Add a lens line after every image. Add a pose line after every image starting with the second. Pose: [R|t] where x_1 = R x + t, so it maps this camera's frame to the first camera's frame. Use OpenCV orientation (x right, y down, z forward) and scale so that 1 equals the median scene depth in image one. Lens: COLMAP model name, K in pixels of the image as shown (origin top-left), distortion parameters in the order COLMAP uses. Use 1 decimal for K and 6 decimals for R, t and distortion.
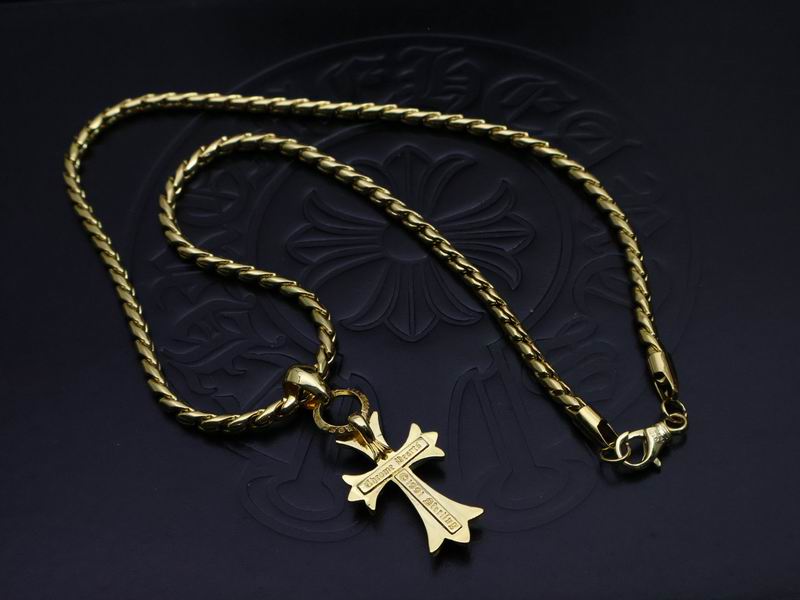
lens RADIAL K [[1450.3, 0, 400.0], [0, 1450.3, 300.0], [0, 0, 1]] dist [0.012133, 0.025090]
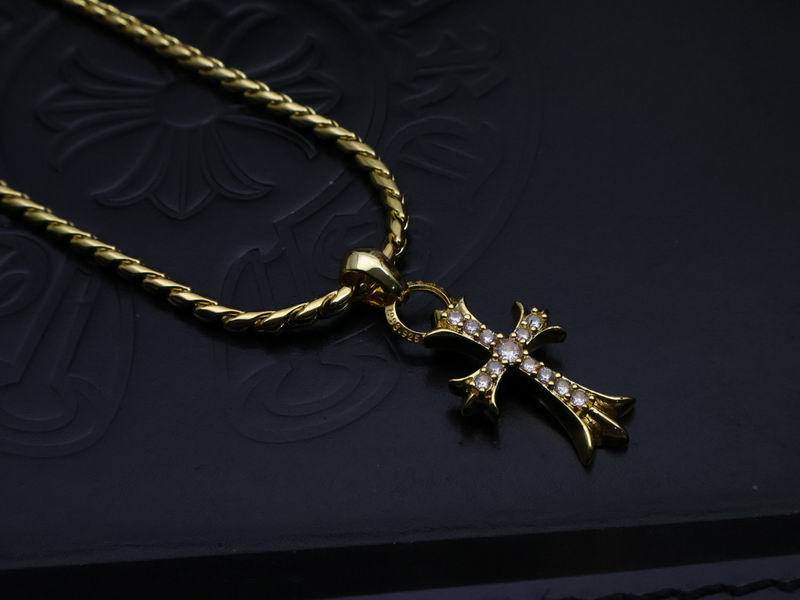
lens RADIAL K [[1450.3, 0, 400.0], [0, 1450.3, 300.0], [0, 0, 1]] dist [0.012133, 0.025090]
pose [[0.999485, -0.001795, 0.032033, 0.099008], [0.002152, 0.999936, -0.011113, 0.078788], [-0.032011, 0.011176, 0.999425, 0.182585]]
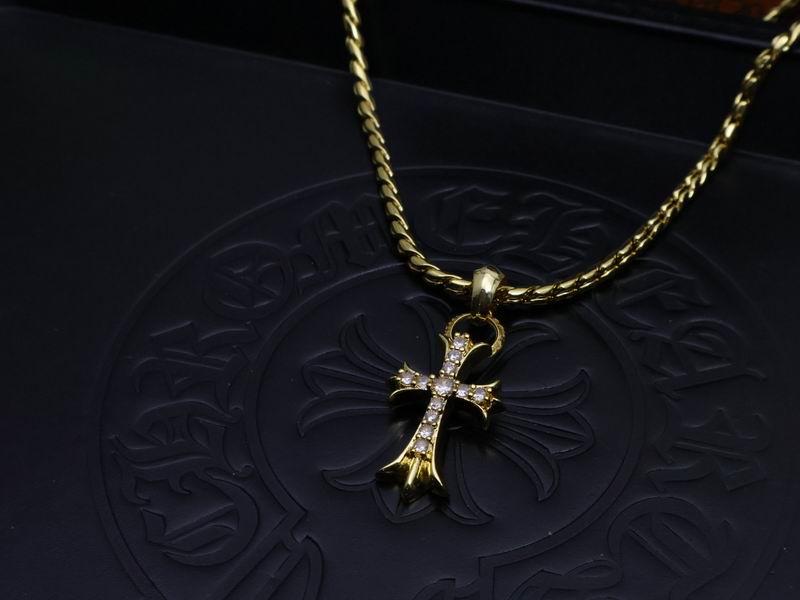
lens RADIAL K [[1450.3, 0, 400.0], [0, 1450.3, 300.0], [0, 0, 1]] dist [0.012133, 0.025090]
pose [[0.936537, 0.285459, -0.203498, 0.132843], [-0.307665, 0.947529, -0.086779, -0.018276], [0.168049, 0.143881, 0.975222, 0.191838]]
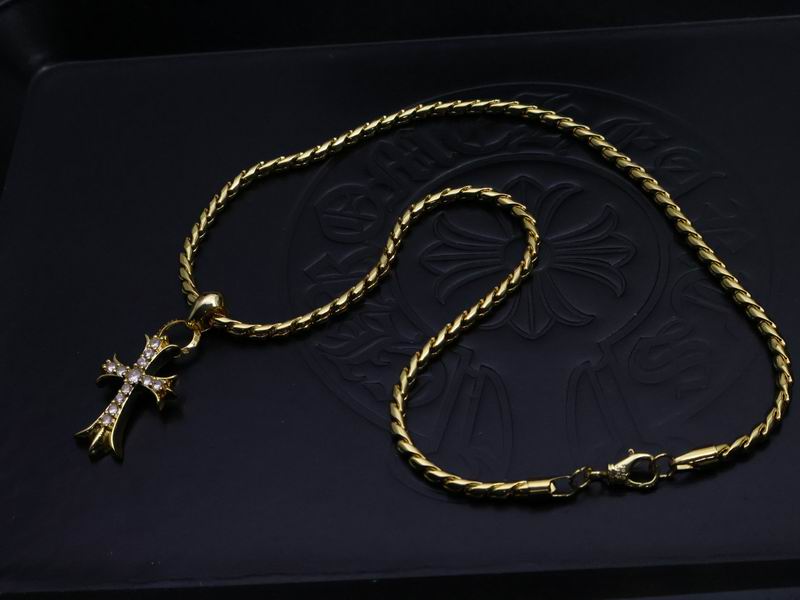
lens RADIAL K [[1450.3, 0, 400.0], [0, 1450.3, 300.0], [0, 0, 1]] dist [0.012133, 0.025090]
pose [[0.999617, 0.009444, -0.026019, -0.064493], [-0.010841, 0.998478, -0.054074, 0.058438], [0.025468, 0.054335, 0.998198, -0.157229]]
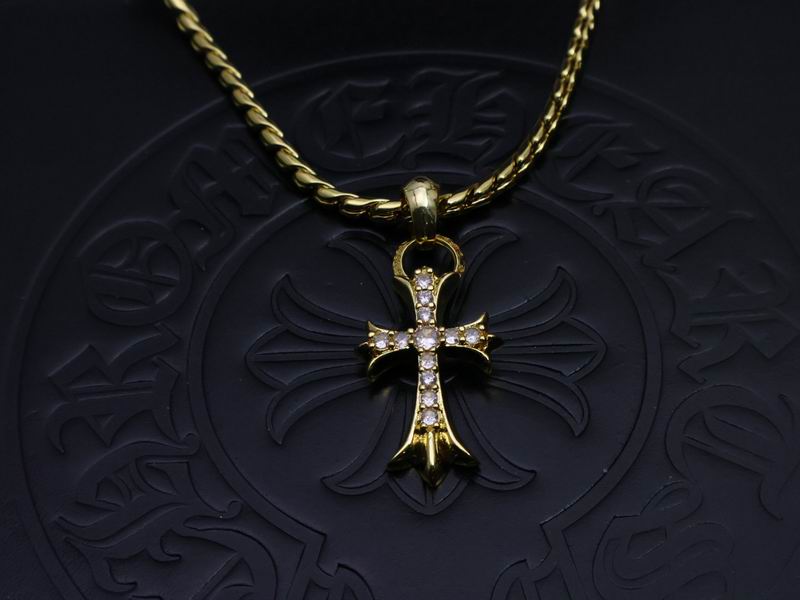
lens RADIAL K [[1450.3, 0, 400.0], [0, 1450.3, 300.0], [0, 0, 1]] dist [0.012133, 0.025090]
pose [[0.999631, 0.019641, 0.018746, -0.018686], [-0.019833, 0.999752, 0.010114, -0.074037], [-0.018543, -0.010482, 0.999773, 0.310185]]
